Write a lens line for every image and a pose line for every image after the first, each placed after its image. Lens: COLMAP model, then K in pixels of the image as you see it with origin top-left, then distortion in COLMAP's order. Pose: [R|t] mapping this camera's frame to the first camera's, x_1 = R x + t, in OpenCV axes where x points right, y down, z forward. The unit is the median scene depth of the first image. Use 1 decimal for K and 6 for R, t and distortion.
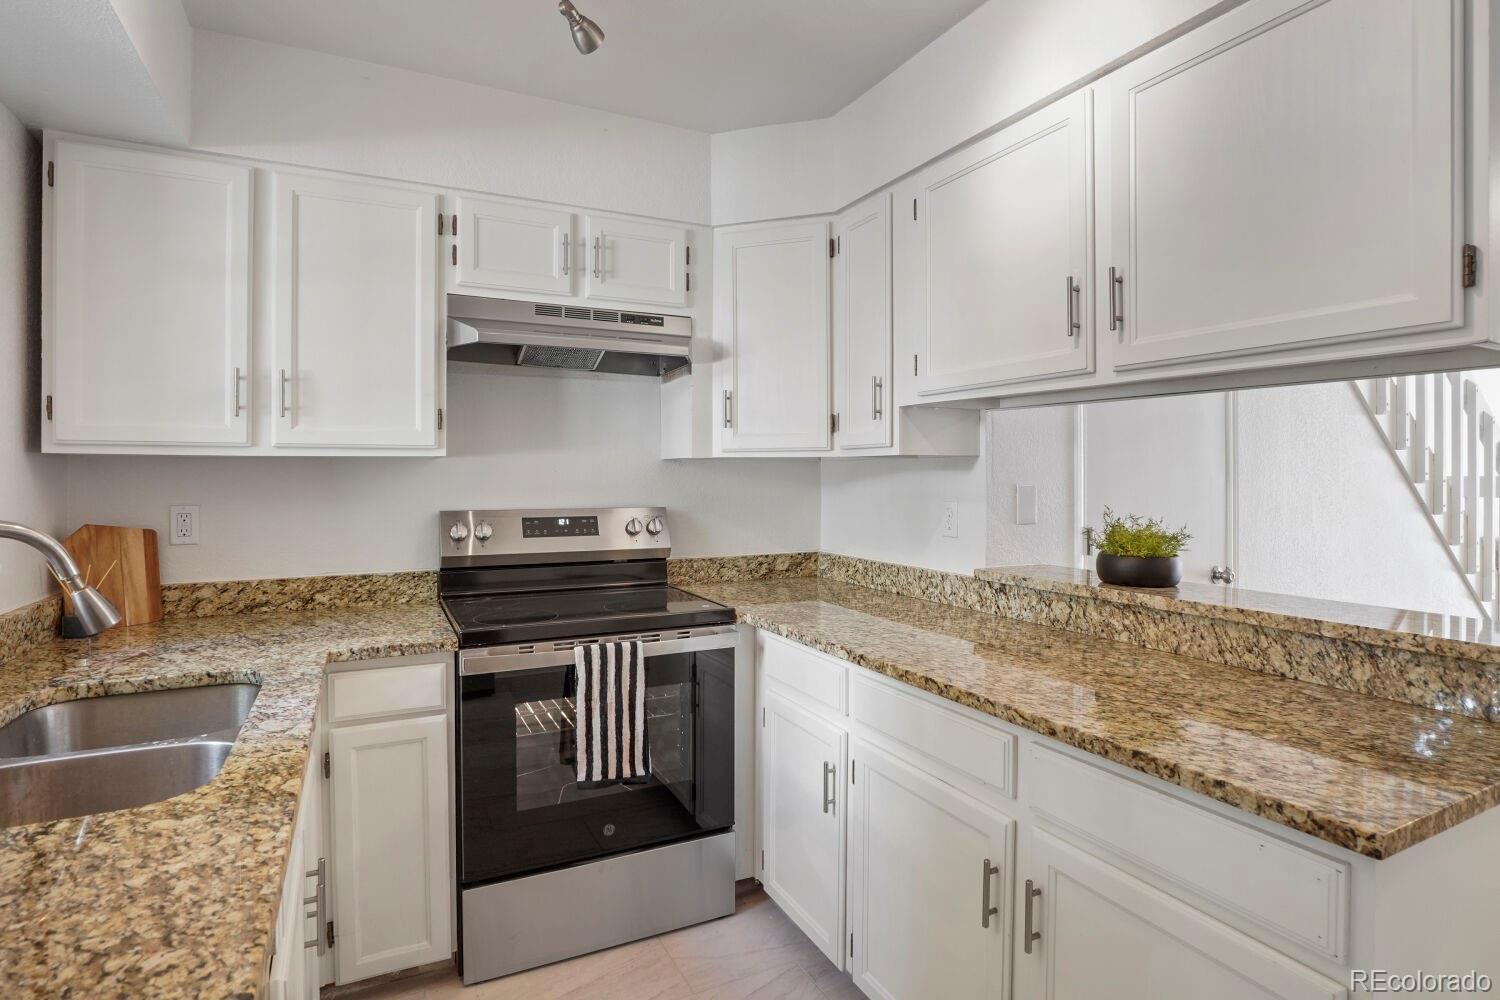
lens RADIAL K [[774.5, 0, 756.4], [0, 774.5, 466.8], [0, 0, 1]] dist [-0.037933, 0.012228]
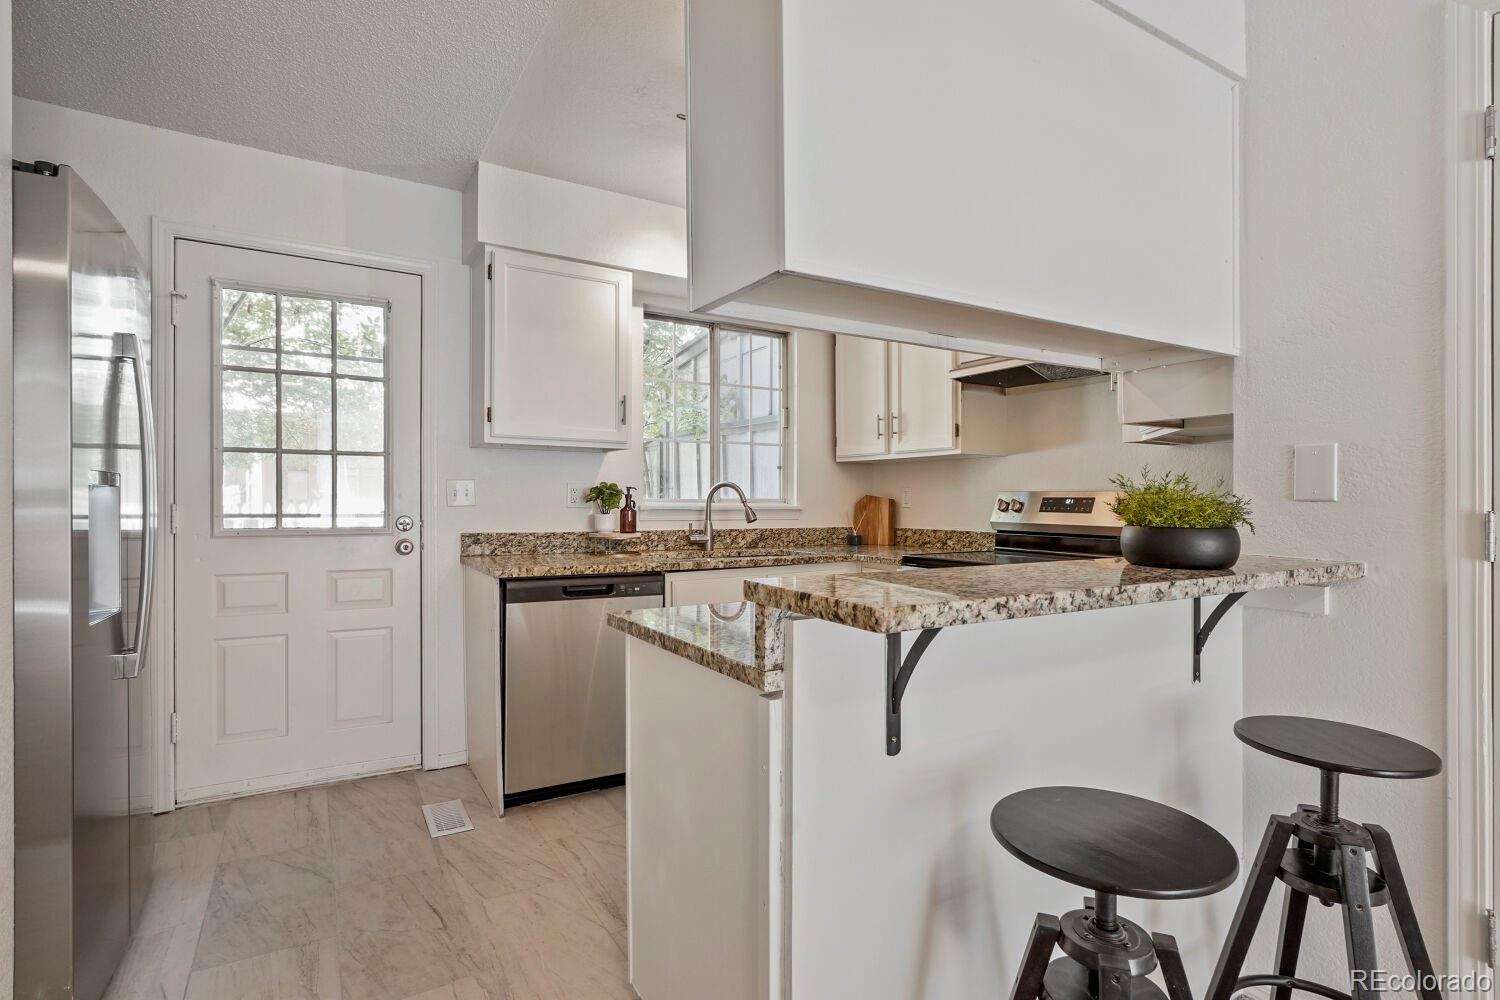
lens RADIAL K [[742.1, 0, 757.8], [0, 742.1, 497.0], [0, 0, 1]] dist [-0.009339, 0.001173]
pose [[0.078763, -0.000799, -0.996893, 1.109512], [0.006114, 0.999981, -0.000319, 0.075671], [0.996875, -0.006070, 0.078766, 0.495899]]
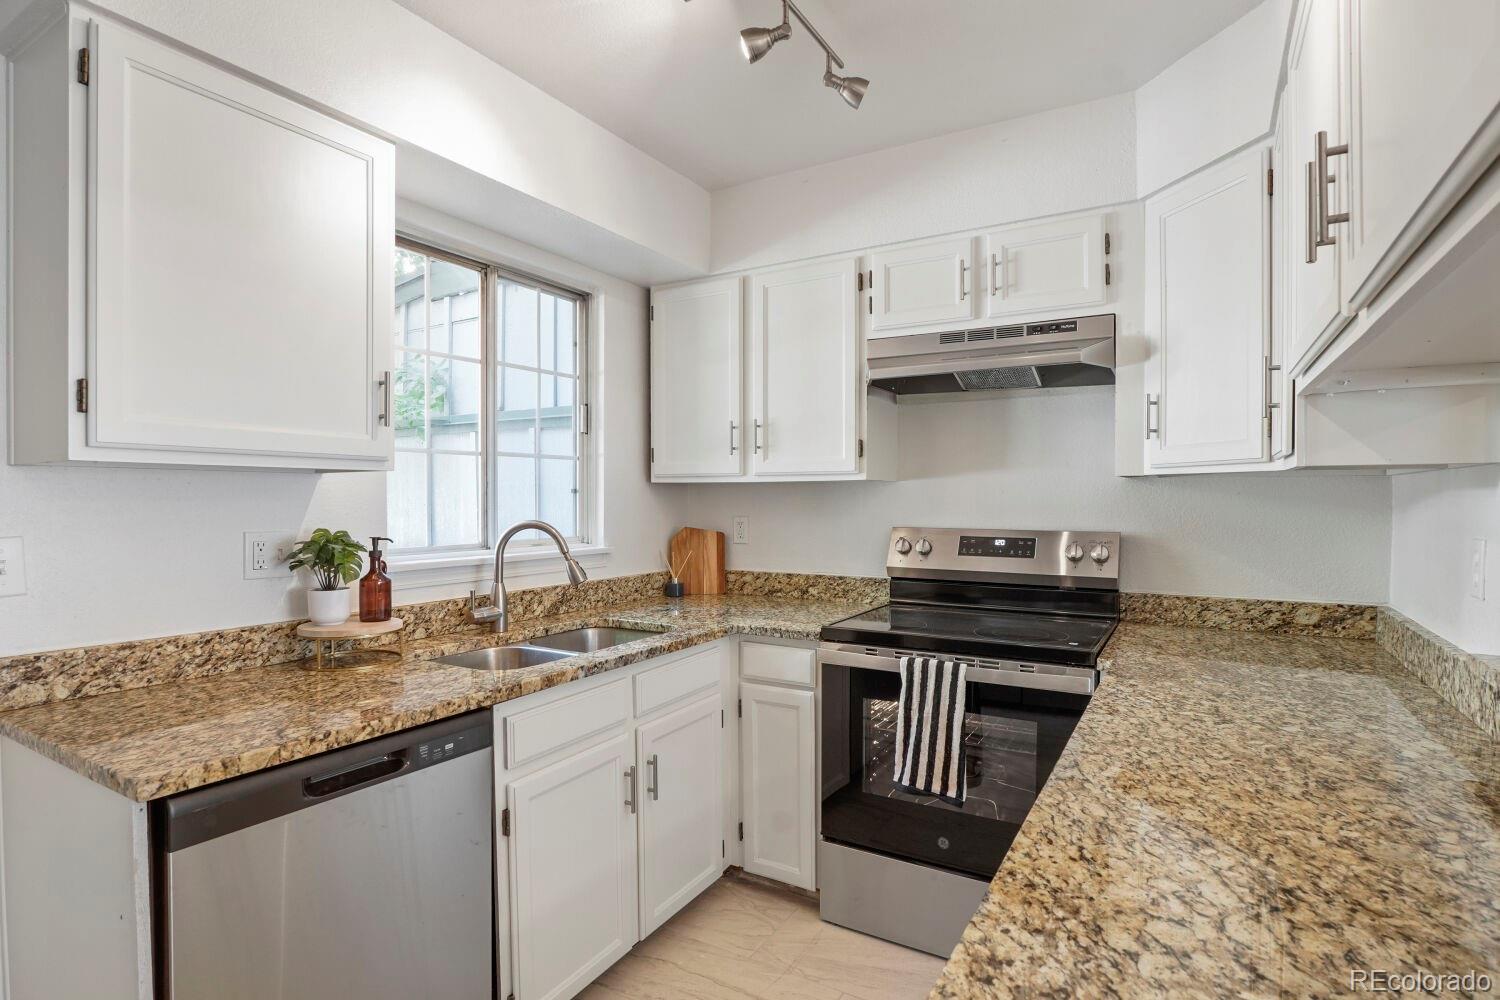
lens RADIAL K [[764.9, 0, 750.0], [0, 764.9, 500.0], [0, 0, 1]] dist [-0.036311, 0.010444]
pose [[0.537550, 0.004736, -0.843218, 0.503116], [0.008704, 0.999900, 0.011164, 0.002766], [0.843187, -0.013341, 0.537455, 0.239378]]
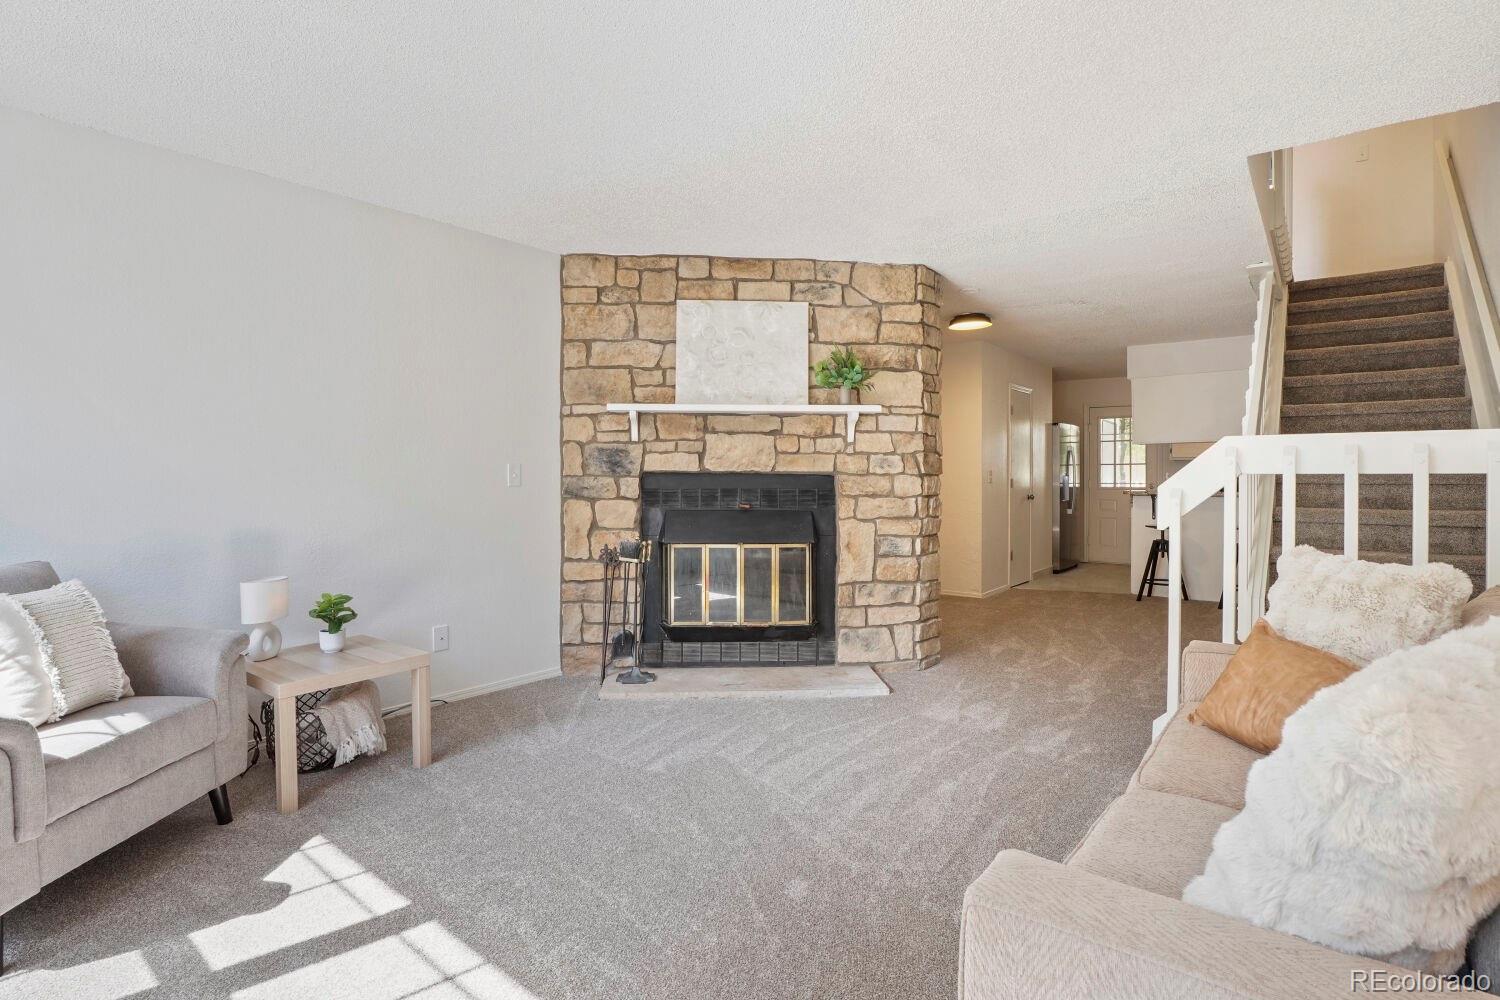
lens RADIAL K [[731.9, 0, 756.0], [0, 731.9, 487.1], [0, 0, 1]] dist [-0.015344, 0.000401]
pose [[-0.908015, 0.017839, -0.418559, 3.532218], [0.017459, 0.999836, 0.004737, 0.066534], [0.418575, -0.003006, -0.908177, 2.834401]]
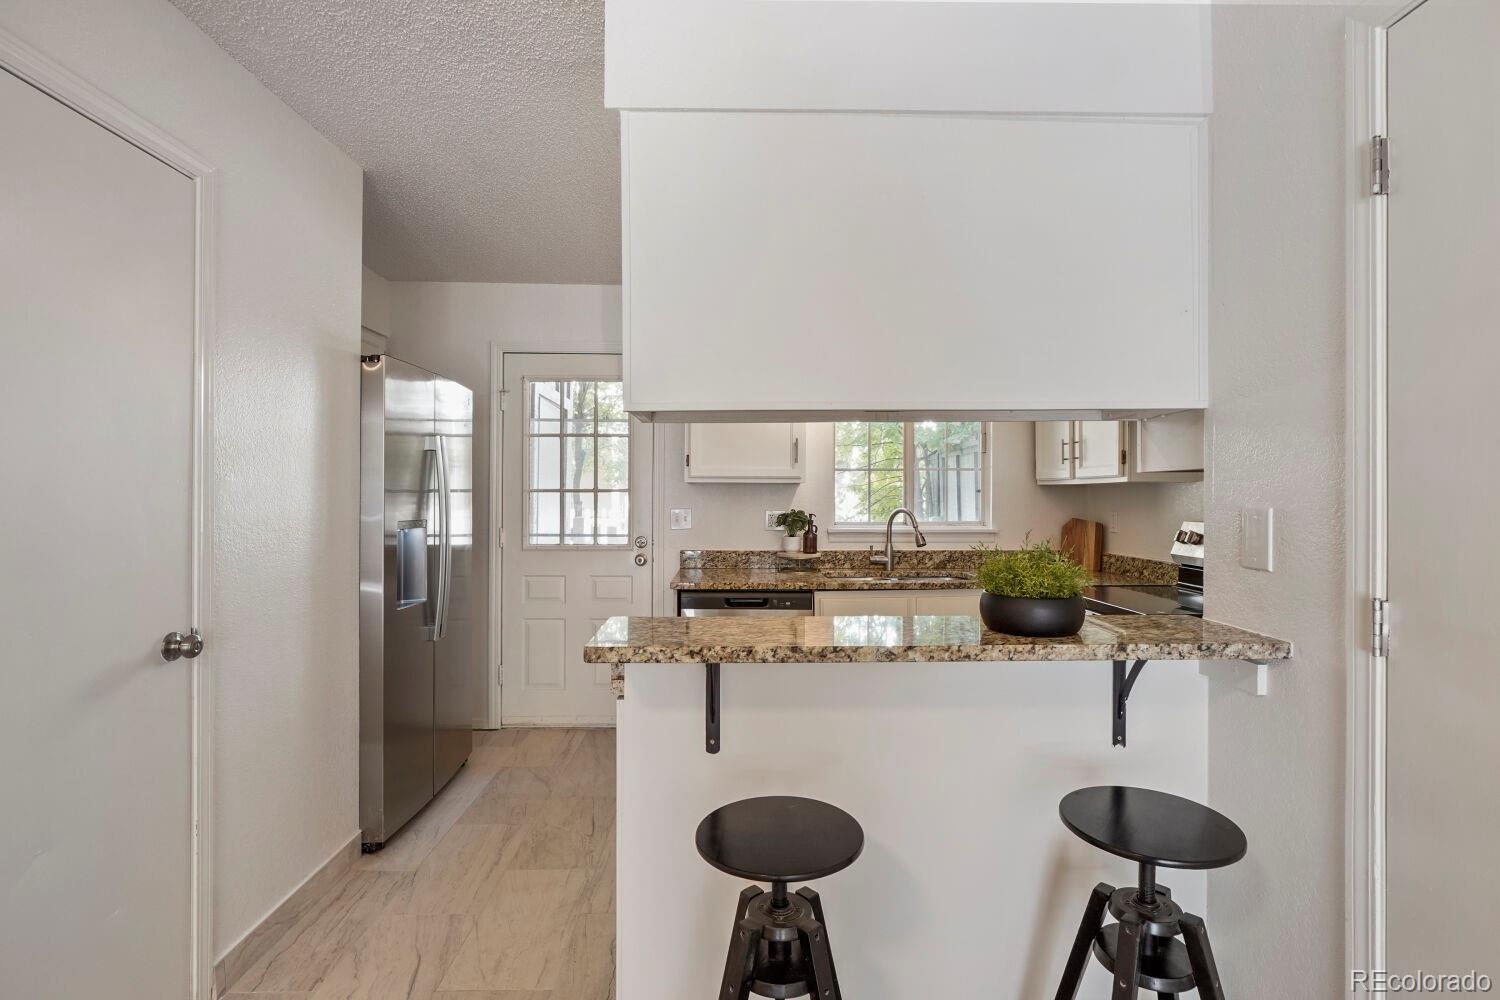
lens RADIAL K [[731.9, 0, 756.0], [0, 731.9, 487.1], [0, 0, 1]] dist [-0.015344, 0.000401]
pose [[-0.419078, -0.008444, -0.907911, 1.221629], [0.009612, 0.999859, -0.013735, 0.009738], [0.907899, -0.014483, -0.418938, 0.985909]]
